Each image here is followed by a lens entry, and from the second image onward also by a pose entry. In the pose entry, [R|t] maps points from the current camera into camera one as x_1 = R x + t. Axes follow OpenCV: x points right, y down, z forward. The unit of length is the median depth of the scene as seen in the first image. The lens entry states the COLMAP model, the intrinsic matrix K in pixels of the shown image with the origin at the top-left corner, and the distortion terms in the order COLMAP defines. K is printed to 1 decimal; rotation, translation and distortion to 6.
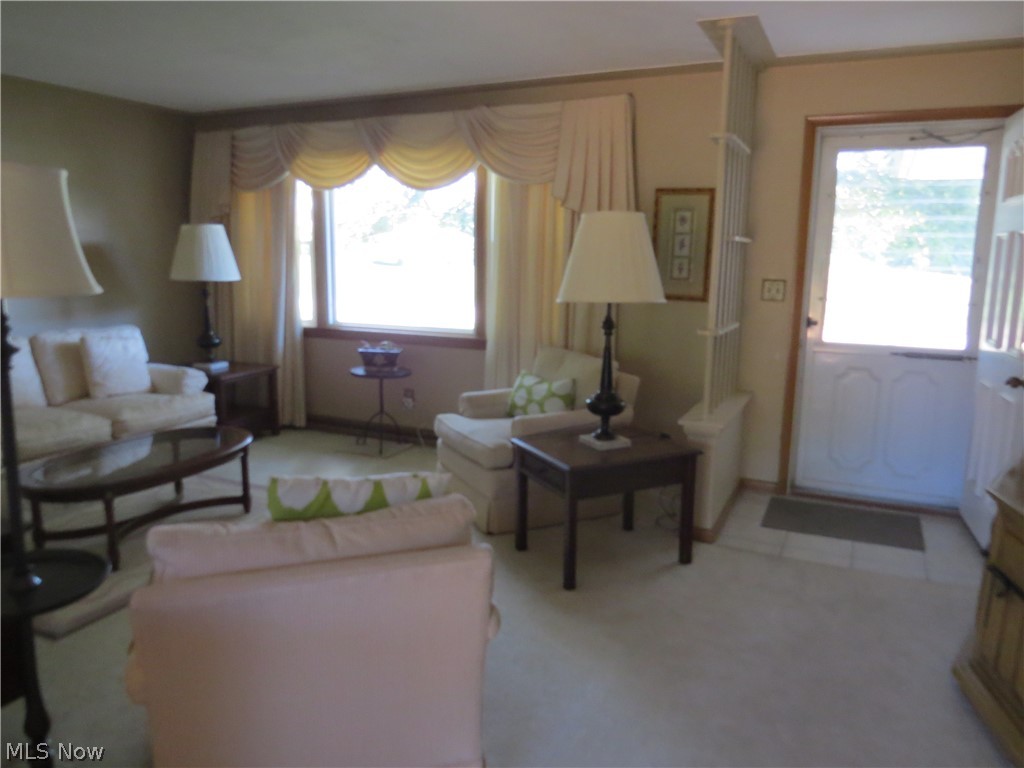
lens RADIAL K [[736.2, 0, 512.0], [0, 736.2, 384.0], [0, 0, 1]] dist [-0.010212, -0.002627]
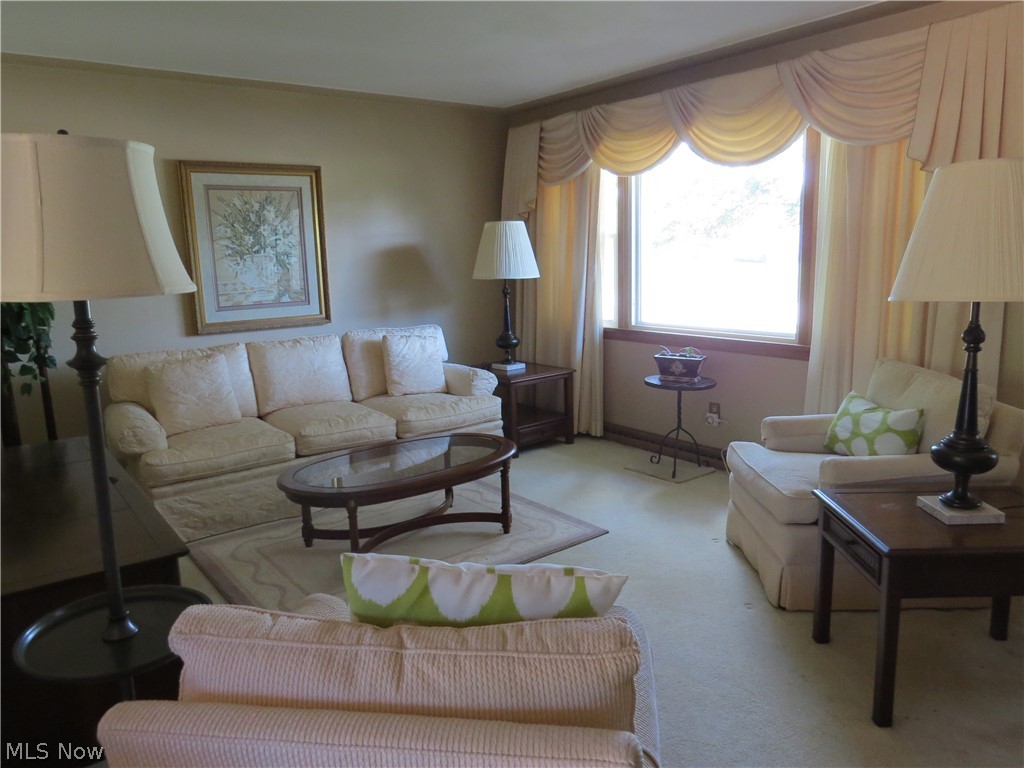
lens RADIAL K [[736.2, 0, 512.0], [0, 736.2, 384.0], [0, 0, 1]] dist [-0.010212, -0.002627]
pose [[0.890315, 0.048103, -0.452797, 0.041427], [-0.047152, 0.998798, 0.013395, -0.017818], [0.452897, 0.009425, 0.891513, 0.154112]]
